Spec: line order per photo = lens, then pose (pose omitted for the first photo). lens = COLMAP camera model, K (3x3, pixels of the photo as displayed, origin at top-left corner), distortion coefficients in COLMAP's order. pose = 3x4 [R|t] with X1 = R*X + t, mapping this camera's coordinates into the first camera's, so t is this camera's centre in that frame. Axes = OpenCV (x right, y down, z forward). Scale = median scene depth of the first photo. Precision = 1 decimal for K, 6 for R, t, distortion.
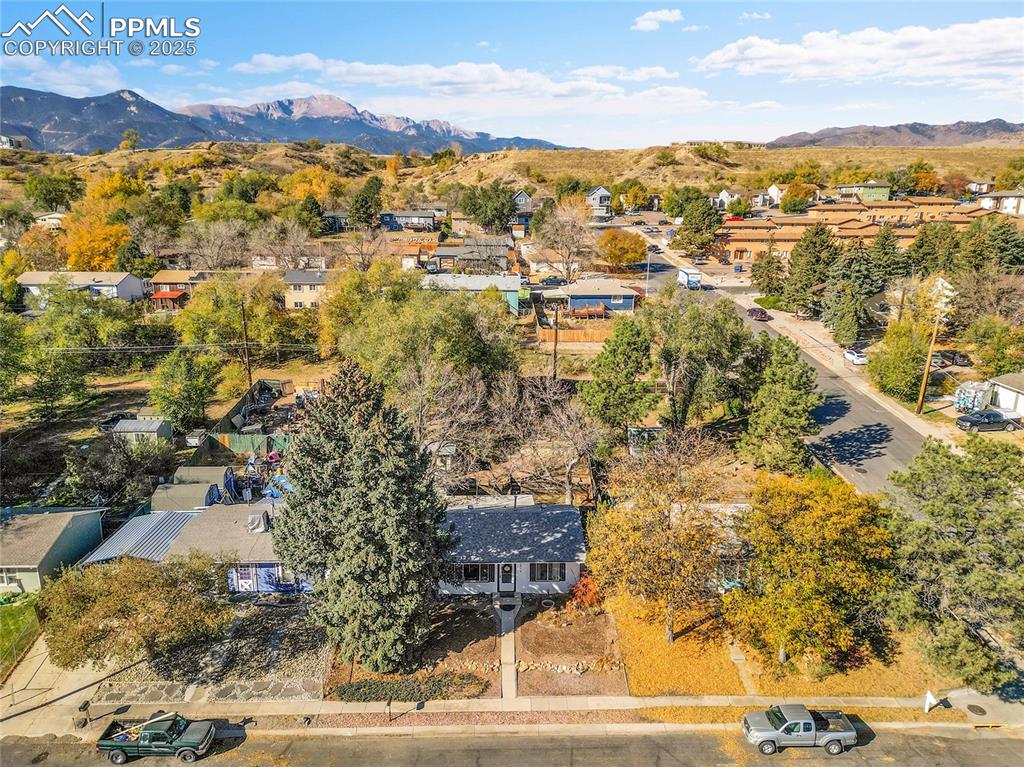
lens RADIAL K [[711.9, 0, 513.8], [0, 711.9, 382.1], [0, 0, 1]] dist [0.065712, -0.051039]
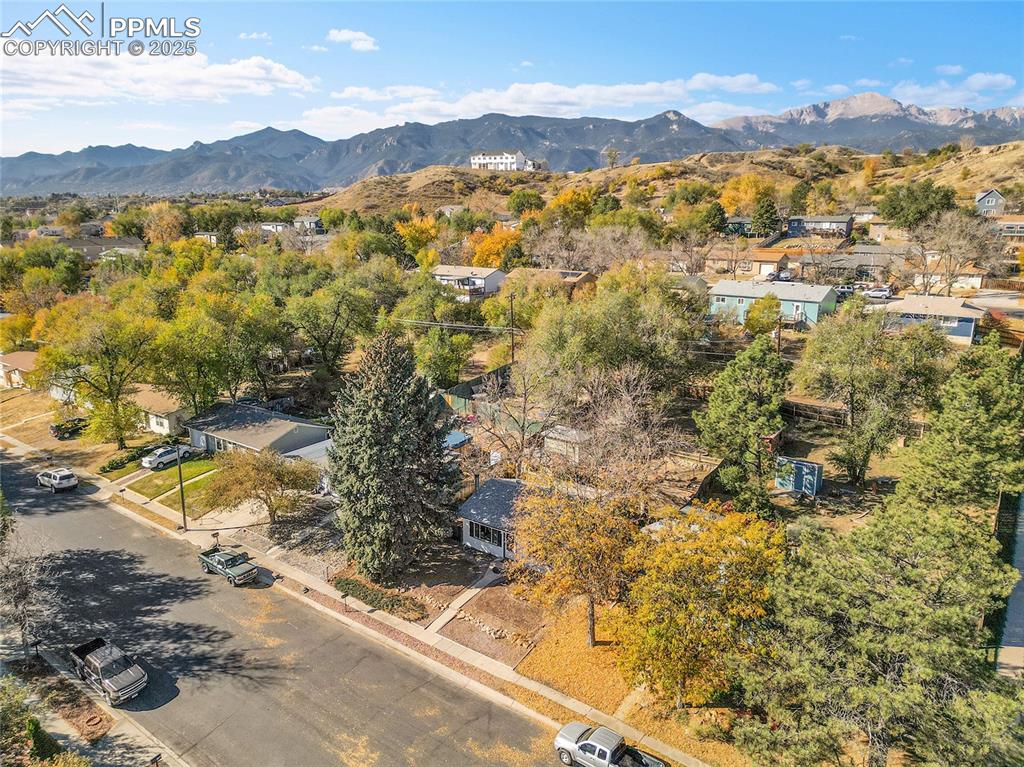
lens RADIAL K [[711.9, 0, 509.9], [0, 711.9, 376.4], [0, 0, 1]] dist [0.065712, -0.051039]
pose [[0.784480, 0.132479, -0.605838, 0.663191], [-0.142481, 0.989285, 0.031833, -0.022898], [0.603564, 0.061348, 0.794951, 0.113906]]
